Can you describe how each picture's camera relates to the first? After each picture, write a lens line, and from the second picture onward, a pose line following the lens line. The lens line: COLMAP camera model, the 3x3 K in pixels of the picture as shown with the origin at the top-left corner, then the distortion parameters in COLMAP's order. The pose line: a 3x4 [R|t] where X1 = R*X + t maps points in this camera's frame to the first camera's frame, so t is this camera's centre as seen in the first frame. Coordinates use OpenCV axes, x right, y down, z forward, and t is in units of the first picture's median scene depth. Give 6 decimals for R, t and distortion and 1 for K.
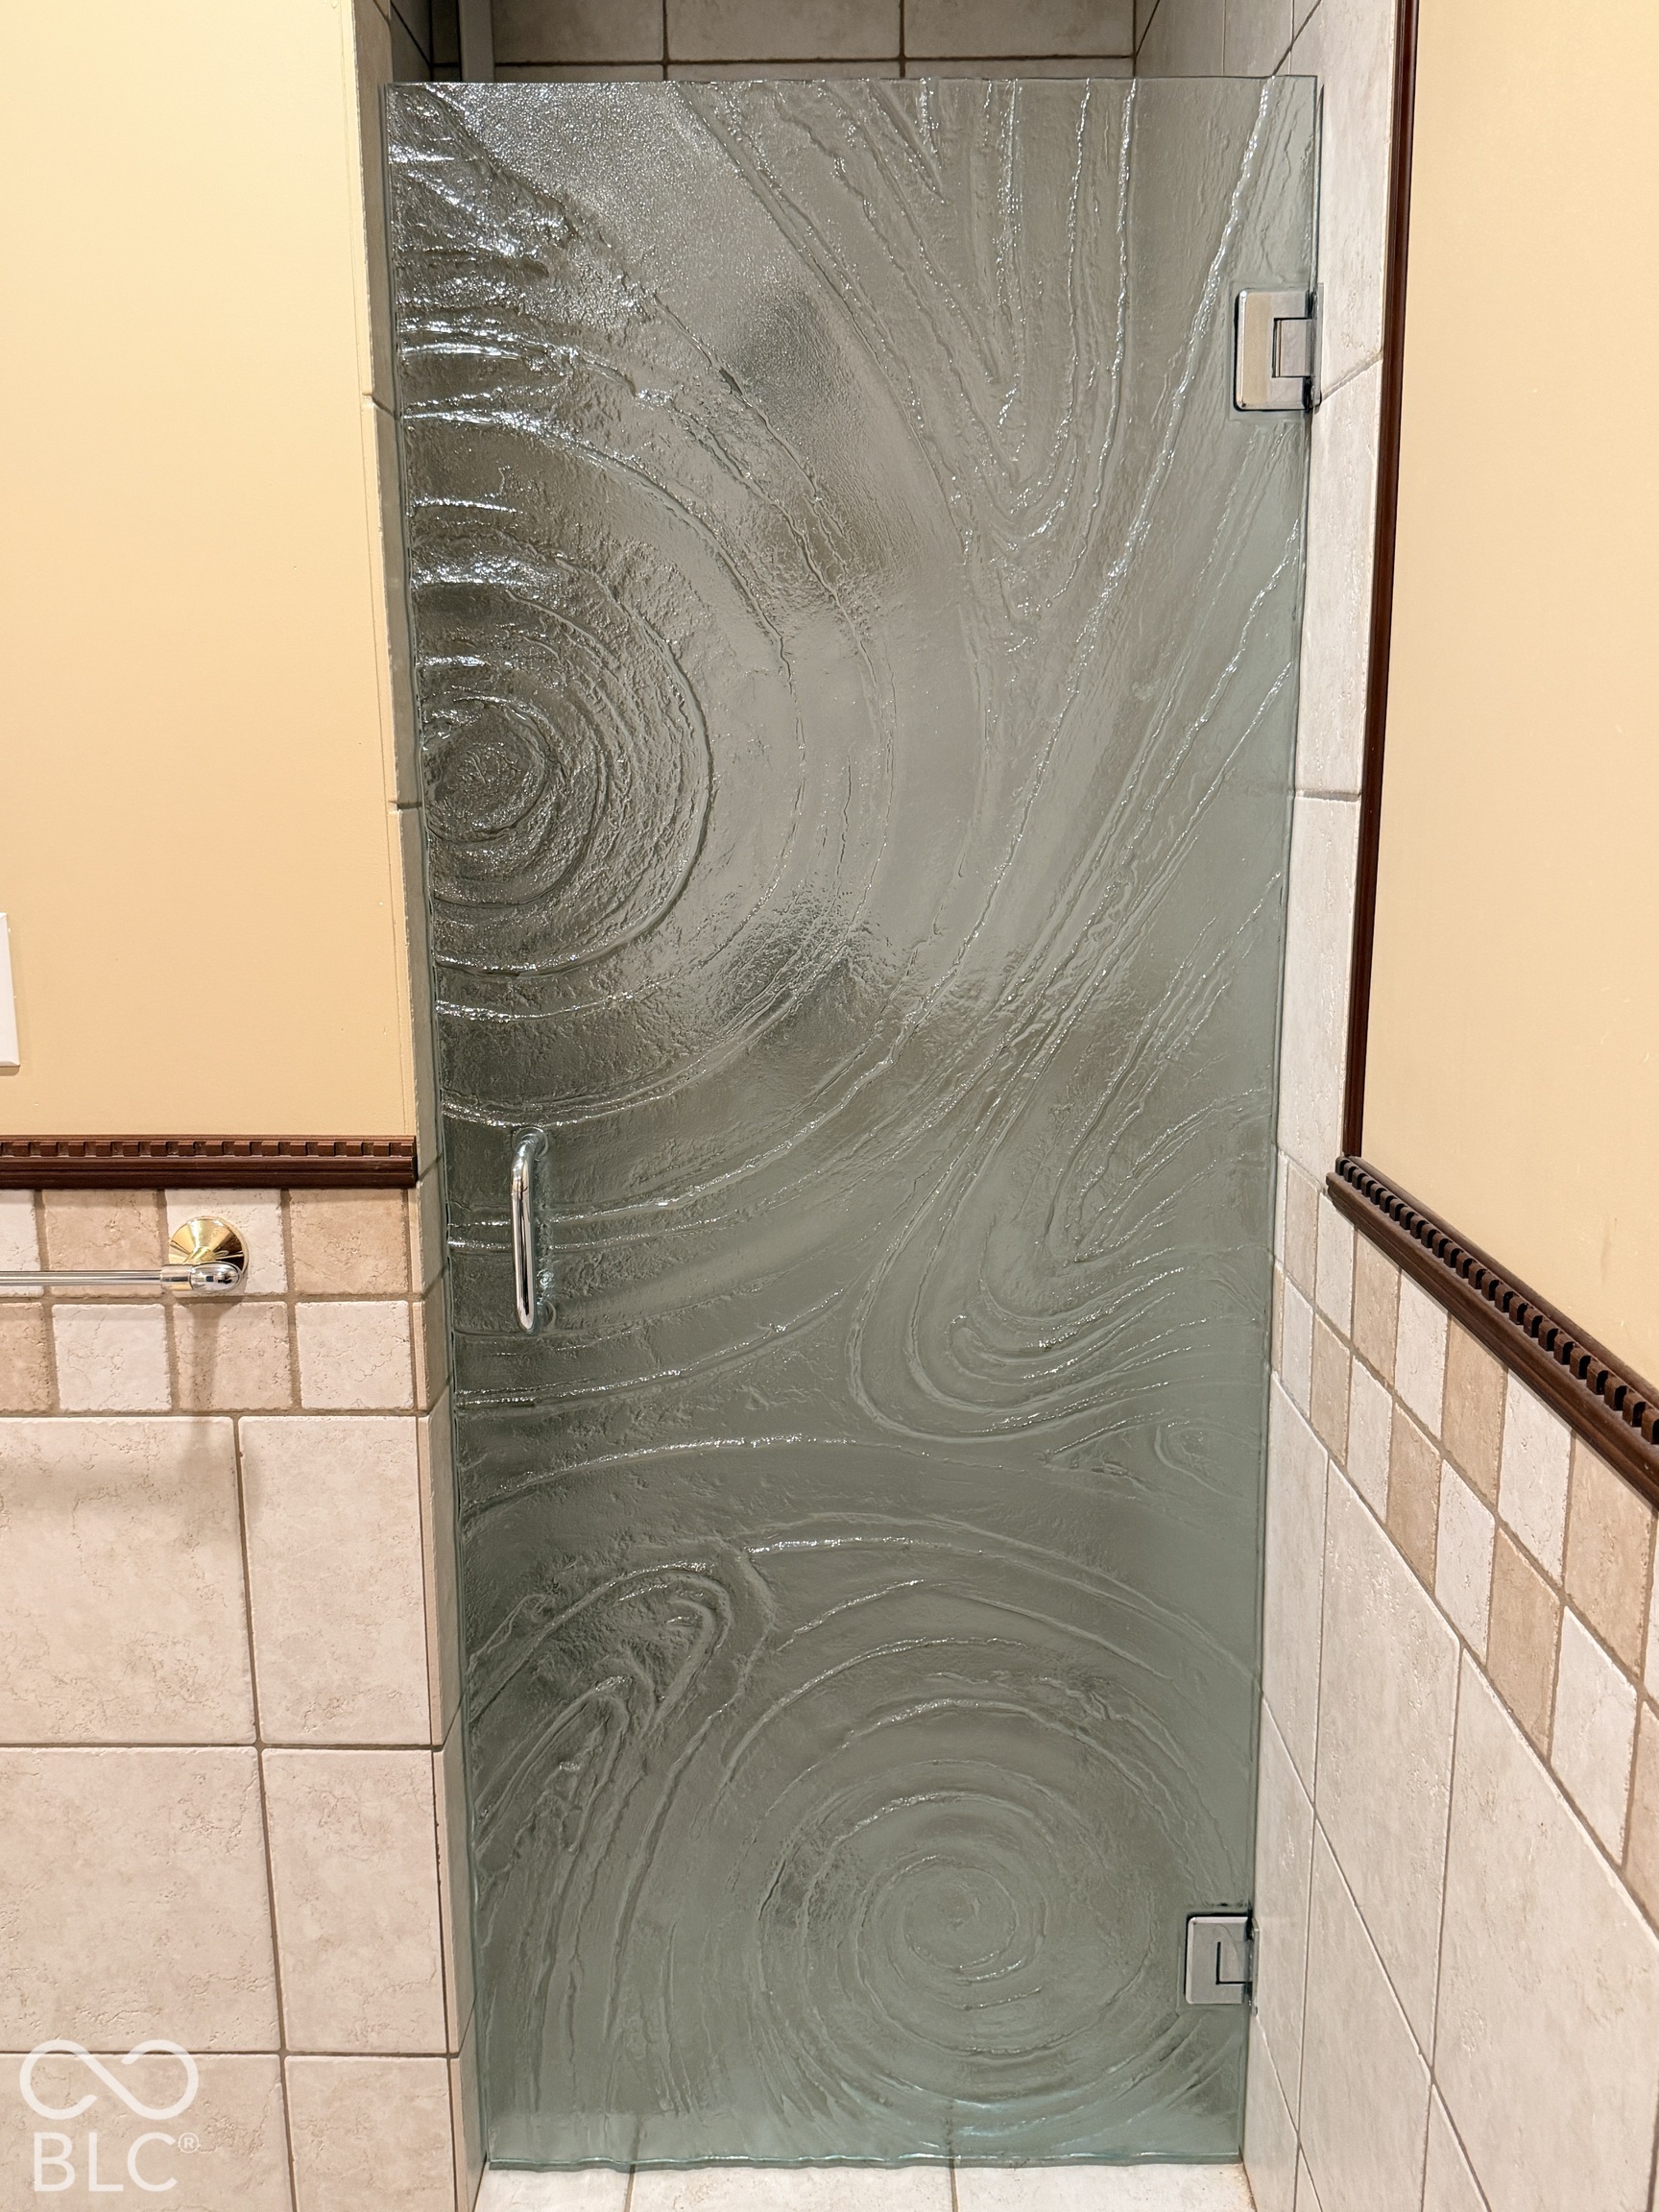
lens RADIAL K [[1794.0, 0, 830.0], [0, 1794.0, 1088.4], [0, 0, 1]] dist [0.072978, -0.045781]
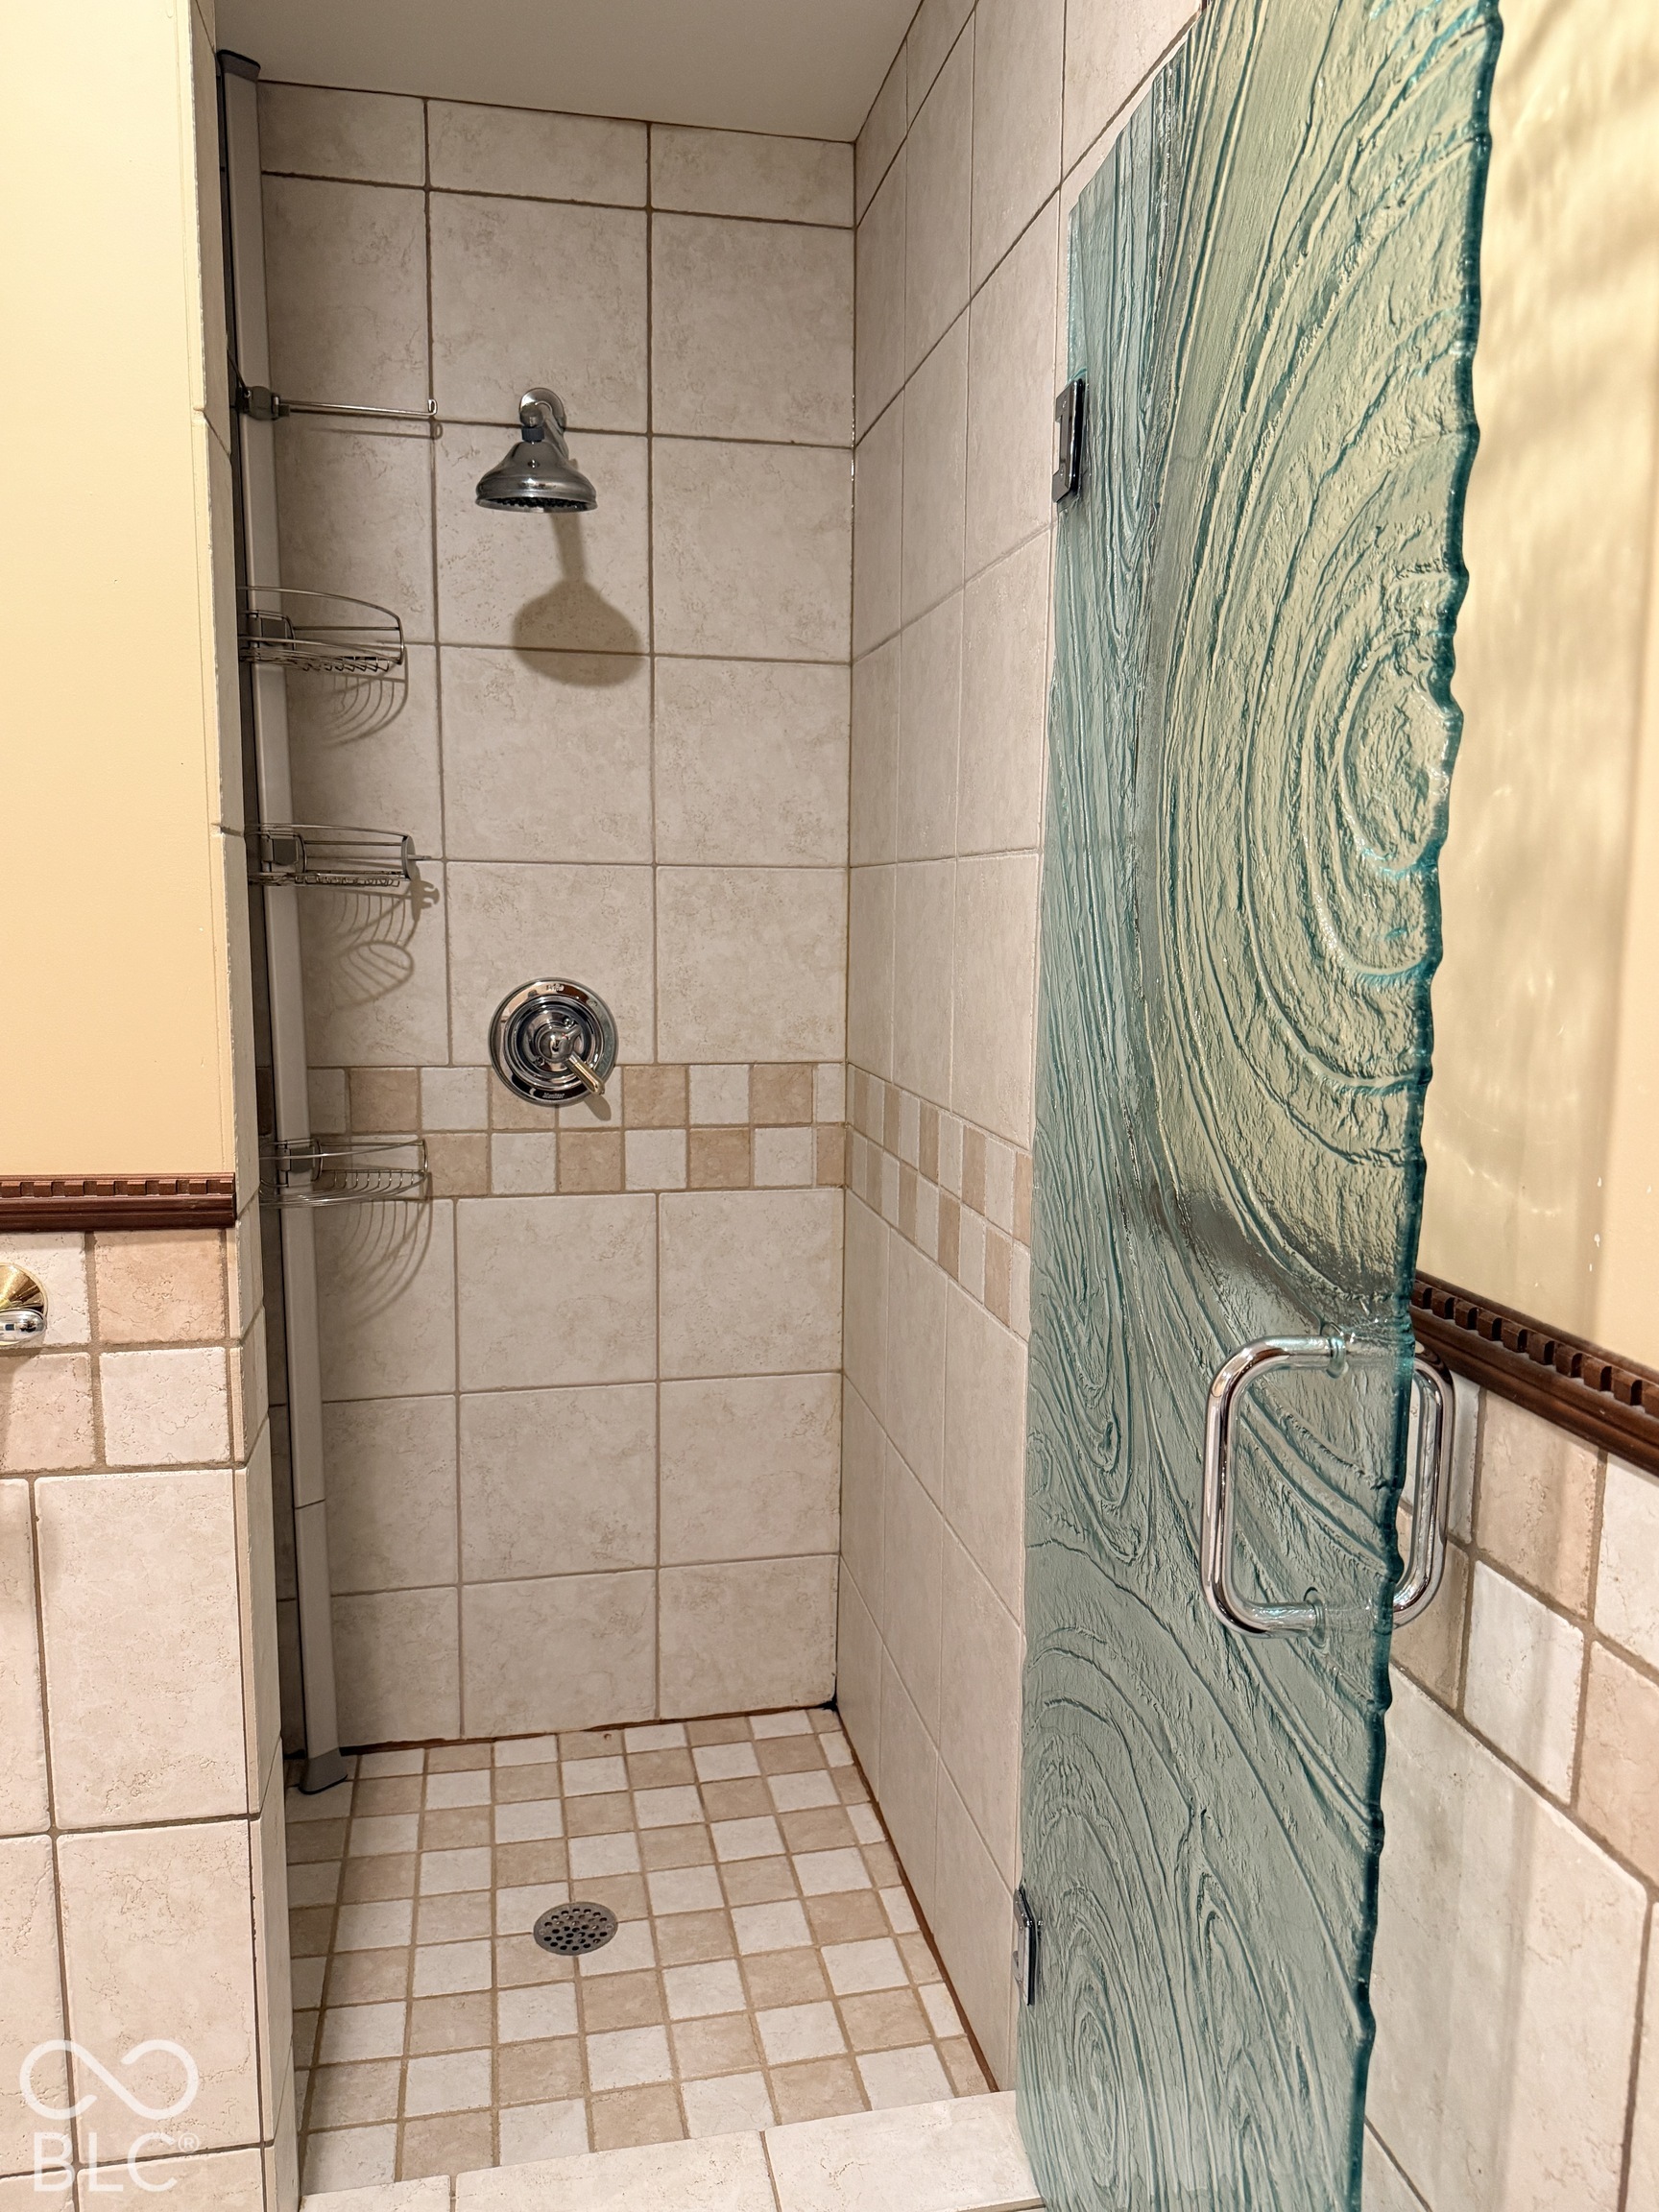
lens RADIAL K [[1615.1, 0, 825.2], [0, 1615.1, 1100.8], [0, 0, 1]] dist [-0.009967, 0.038020]
pose [[0.979909, -0.008840, 0.199248, -0.090903], [0.018808, 0.998661, -0.048191, 0.034637], [-0.198555, 0.050970, 0.978763, 0.091506]]
